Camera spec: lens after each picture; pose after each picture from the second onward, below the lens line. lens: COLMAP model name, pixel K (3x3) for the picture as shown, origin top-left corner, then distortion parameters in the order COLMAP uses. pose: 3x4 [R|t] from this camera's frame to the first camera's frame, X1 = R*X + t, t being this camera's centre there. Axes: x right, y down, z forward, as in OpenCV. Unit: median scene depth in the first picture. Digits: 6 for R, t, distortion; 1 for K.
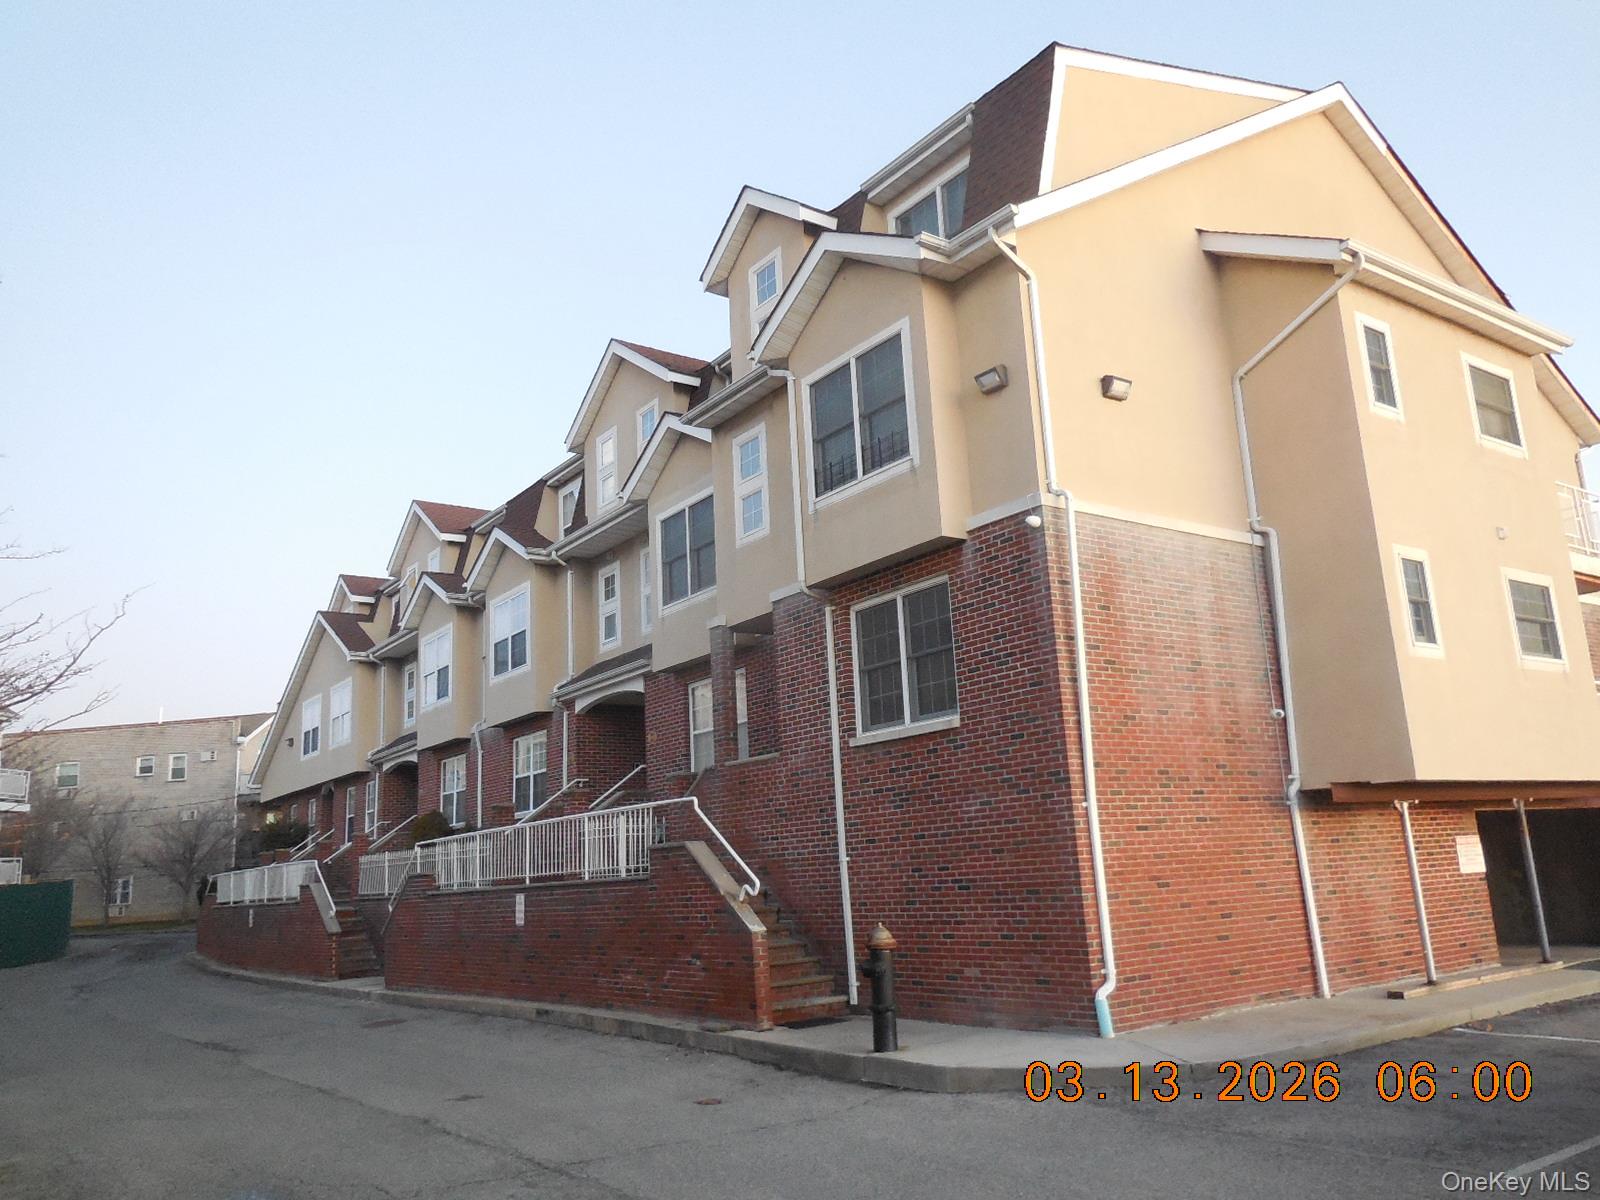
lens RADIAL K [[1242.8, 0, 828.7], [0, 1242.8, 599.3], [0, 0, 1]] dist [-0.004366, -0.003175]
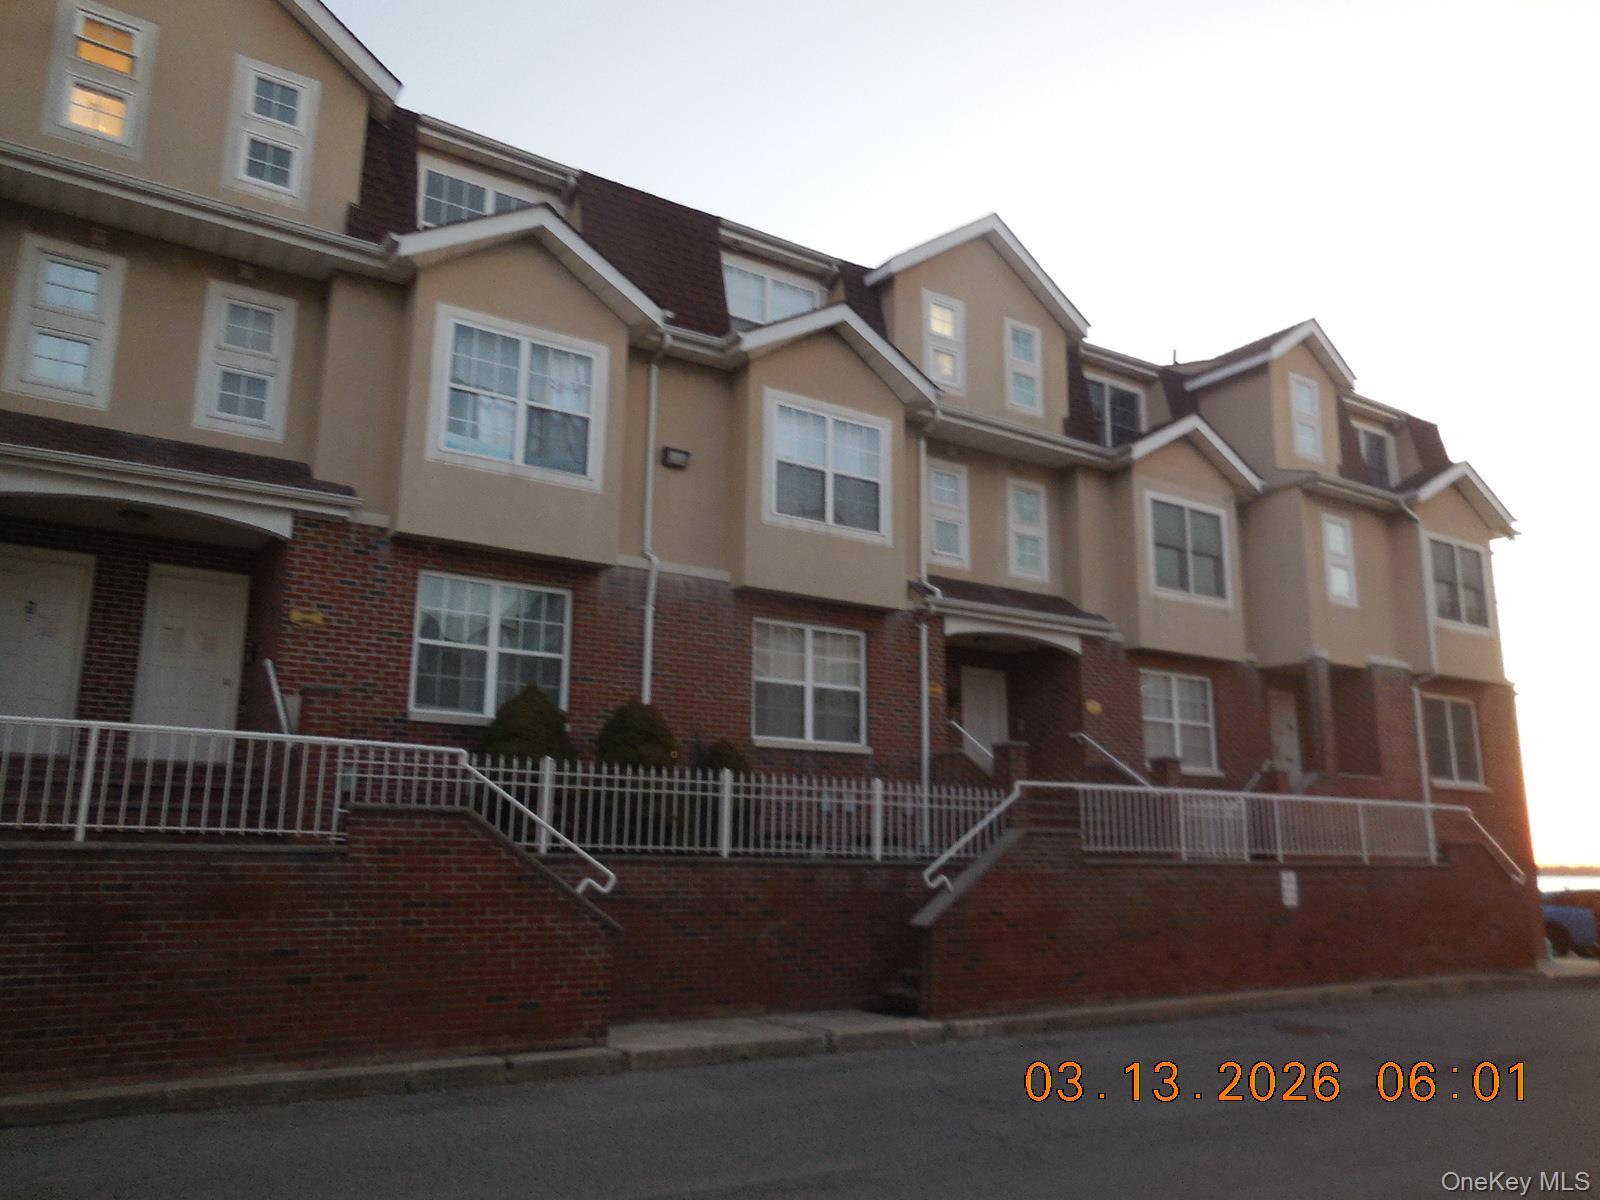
lens RADIAL K [[1242.8, 0, 828.7], [0, 1242.8, 599.3], [0, 0, 1]] dist [-0.004366, -0.003175]
pose [[0.035981, 0.277972, 0.959915, -1.020848], [-0.219828, 0.939212, -0.263737, 0.312084], [-0.974875, -0.201527, 0.094900, 1.099918]]
